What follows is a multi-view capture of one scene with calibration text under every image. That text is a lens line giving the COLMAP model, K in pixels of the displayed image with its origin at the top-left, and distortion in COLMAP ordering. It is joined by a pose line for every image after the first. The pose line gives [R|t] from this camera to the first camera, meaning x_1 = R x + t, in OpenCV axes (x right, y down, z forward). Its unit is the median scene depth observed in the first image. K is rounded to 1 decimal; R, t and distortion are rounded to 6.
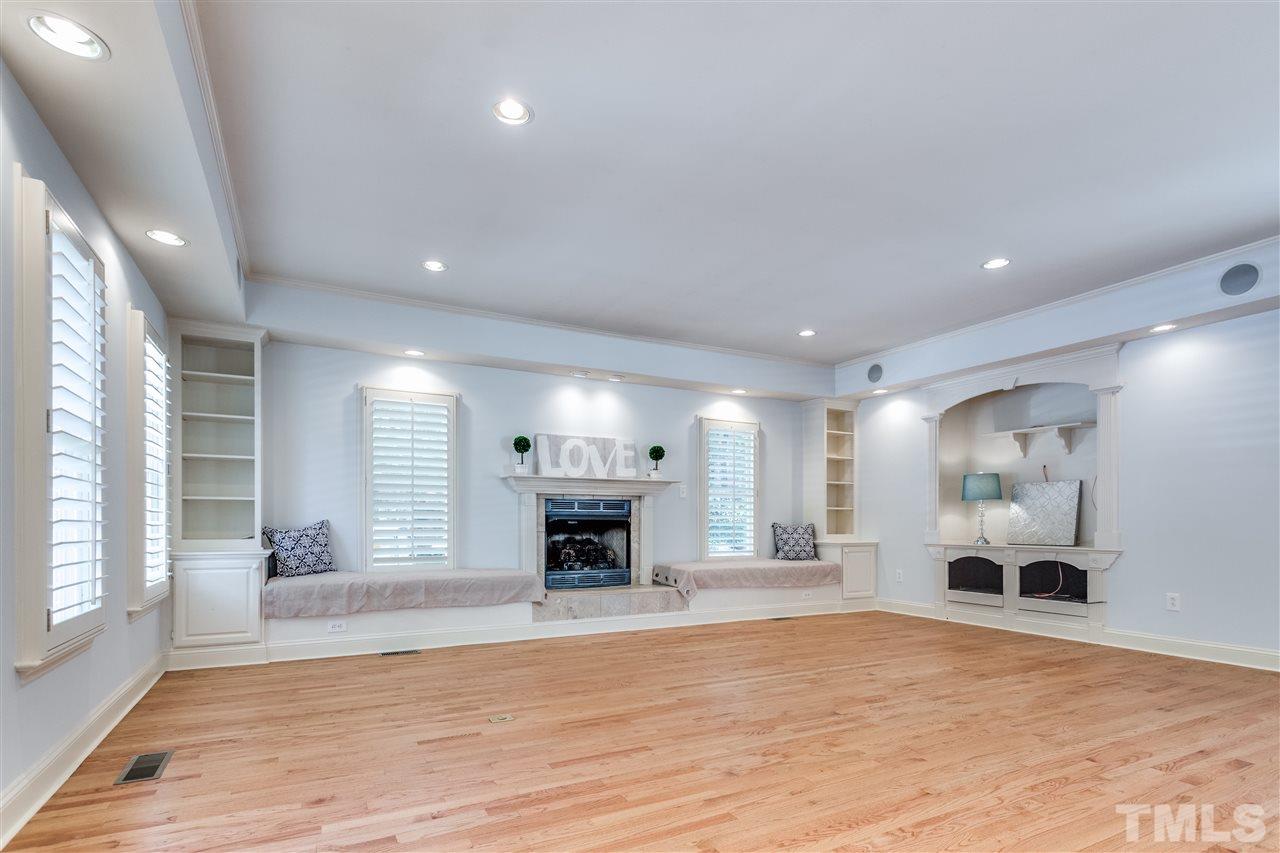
lens RADIAL K [[609.5, 0, 614.2], [0, 609.5, 529.3], [0, 0, 1]] dist [-0.000936, -0.000041]
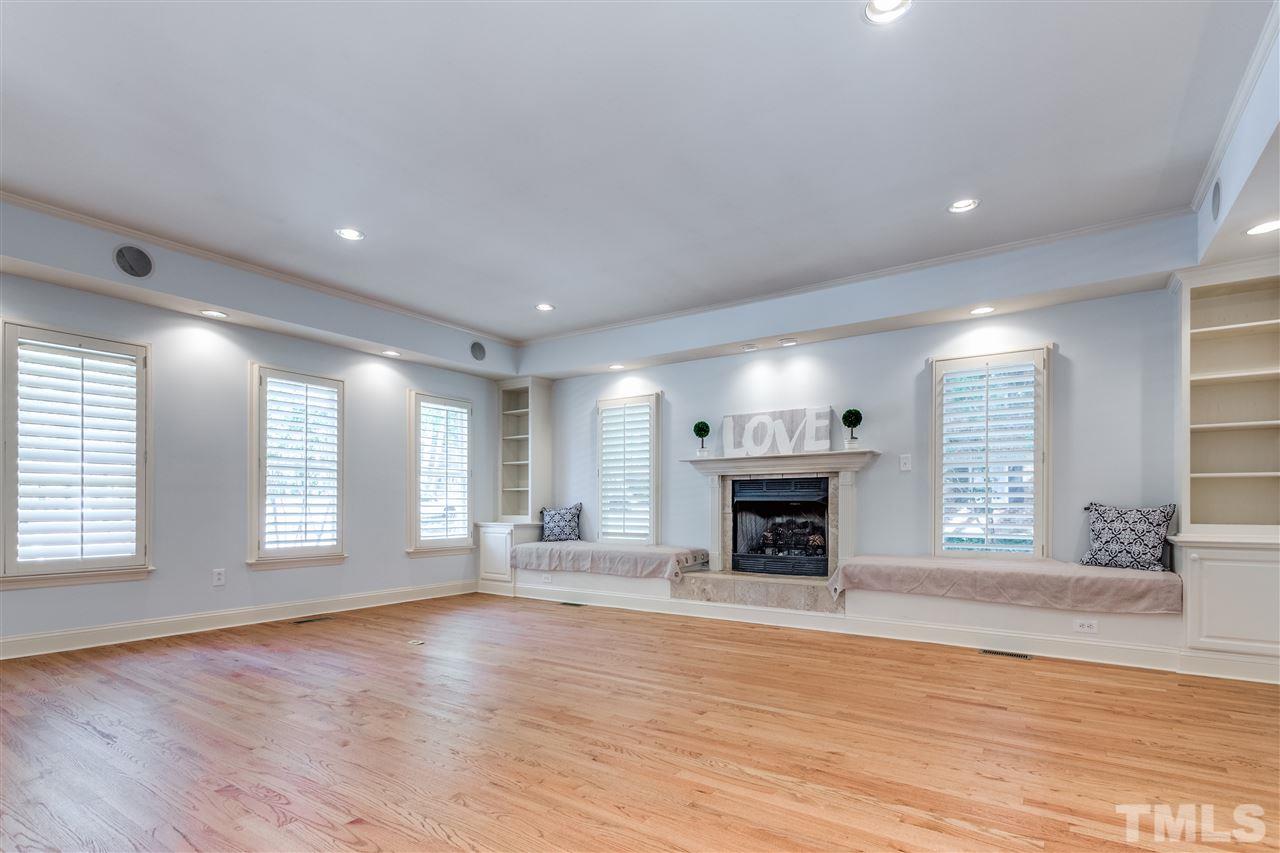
lens RADIAL K [[642.8, 0, 637.4], [0, 642.8, 505.2], [0, 0, 1]] dist [0.001947, 0.000195]
pose [[0.484442, -0.001775, -0.874822, 0.713843], [-0.006848, 0.999960, -0.005821, -0.002098], [0.874797, 0.008811, 0.484410, 0.350690]]
